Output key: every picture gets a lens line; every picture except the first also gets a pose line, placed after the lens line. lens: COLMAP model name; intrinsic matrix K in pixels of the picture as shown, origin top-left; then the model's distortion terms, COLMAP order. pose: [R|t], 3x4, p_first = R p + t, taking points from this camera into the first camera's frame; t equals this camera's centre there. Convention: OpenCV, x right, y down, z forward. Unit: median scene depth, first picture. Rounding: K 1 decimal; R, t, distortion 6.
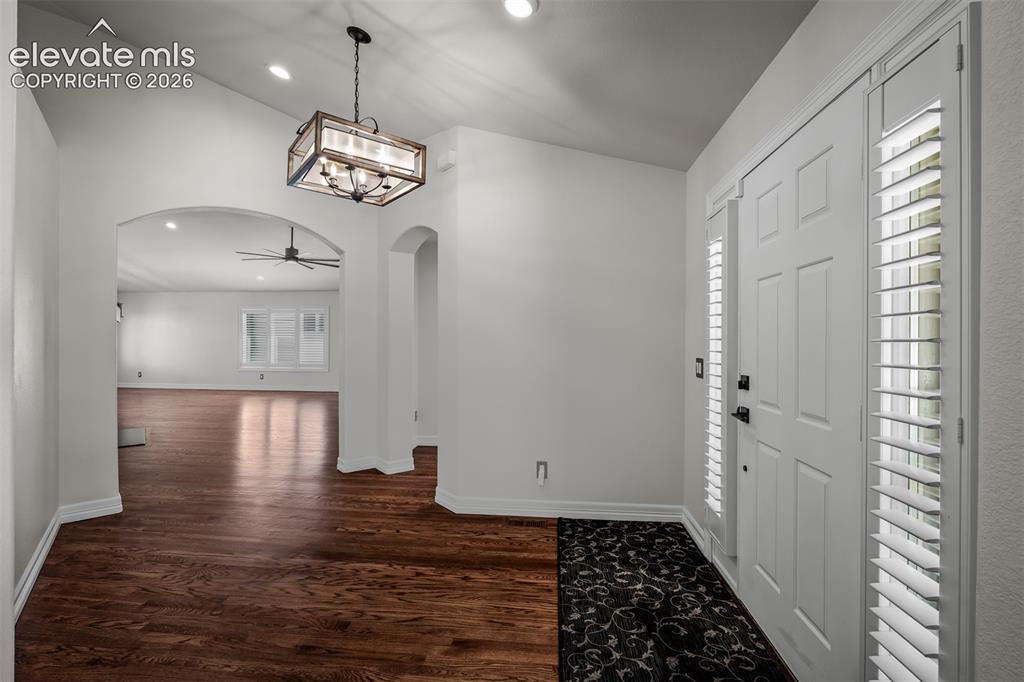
lens RADIAL K [[451.8, 0, 510.1], [0, 451.8, 341.6], [0, 0, 1]] dist [0.000594, 0.000057]
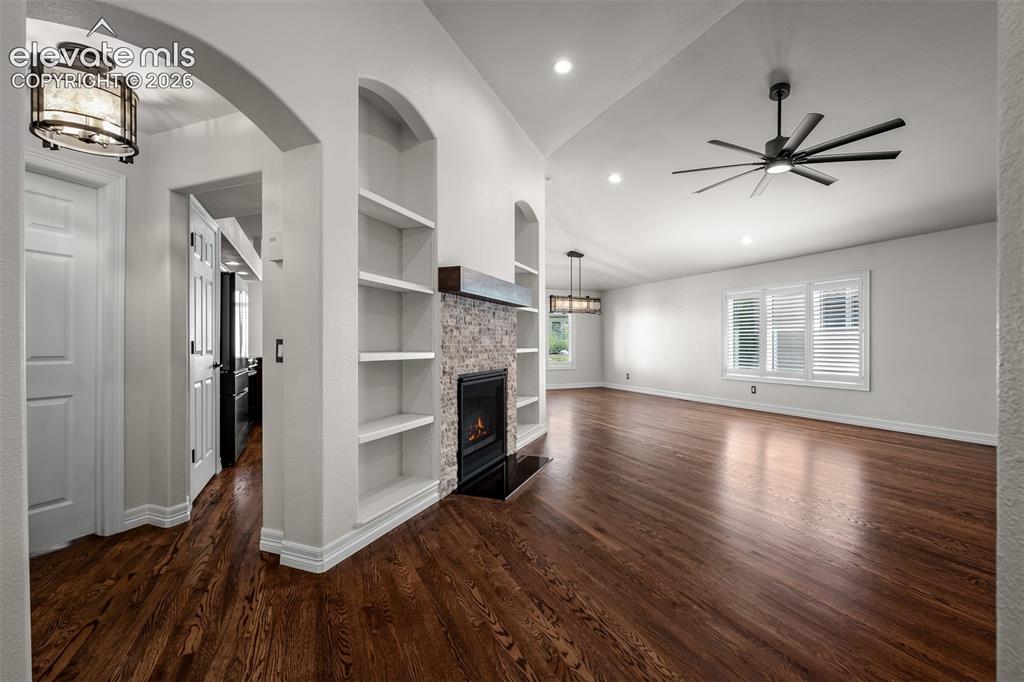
lens RADIAL K [[451.8, 0, 510.1], [0, 451.8, 341.6], [0, 0, 1]] dist [0.000594, 0.000057]
pose [[0.492555, -0.008685, -0.870238, -0.143206], [-0.000048, 0.999950, -0.010006, 0.012158], [0.870281, 0.004970, 0.492530, 0.358690]]
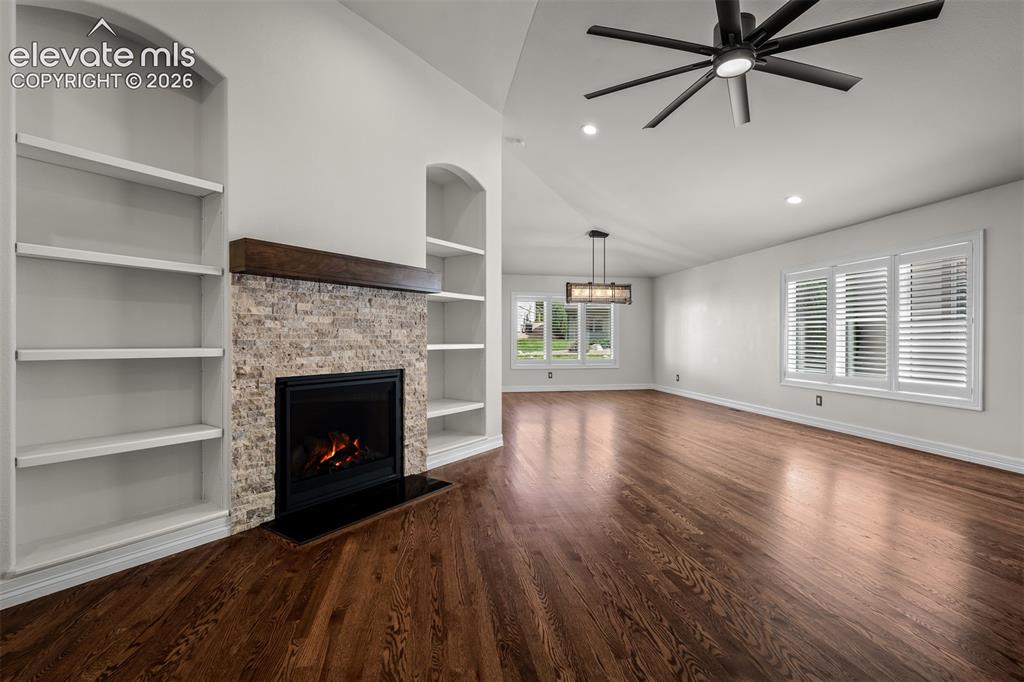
lens RADIAL K [[455.6, 0, 509.1], [0, 455.6, 339.6], [0, 0, 1]] dist [-0.000742, 0.000019]
pose [[0.274509, -0.002216, -0.961582, -0.157555], [-0.003225, 0.999990, -0.003225, 0.011659], [0.961579, 0.003987, 0.274499, 0.541087]]
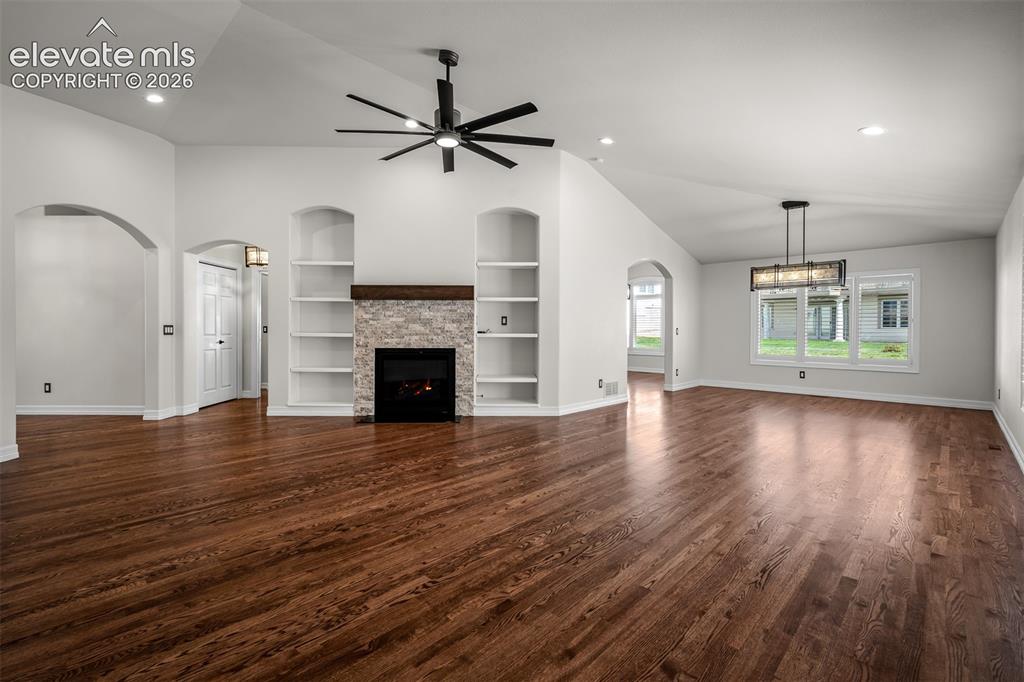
lens RADIAL K [[456.8, 0, 509.8], [0, 456.8, 333.3], [0, 0, 1]] dist [-0.005273, -0.000347]
pose [[-0.616187, -0.001371, -0.787598, -0.114454], [-0.010237, 0.999928, 0.006268, 0.010512], [0.787533, 0.011925, -0.616157, 0.945091]]
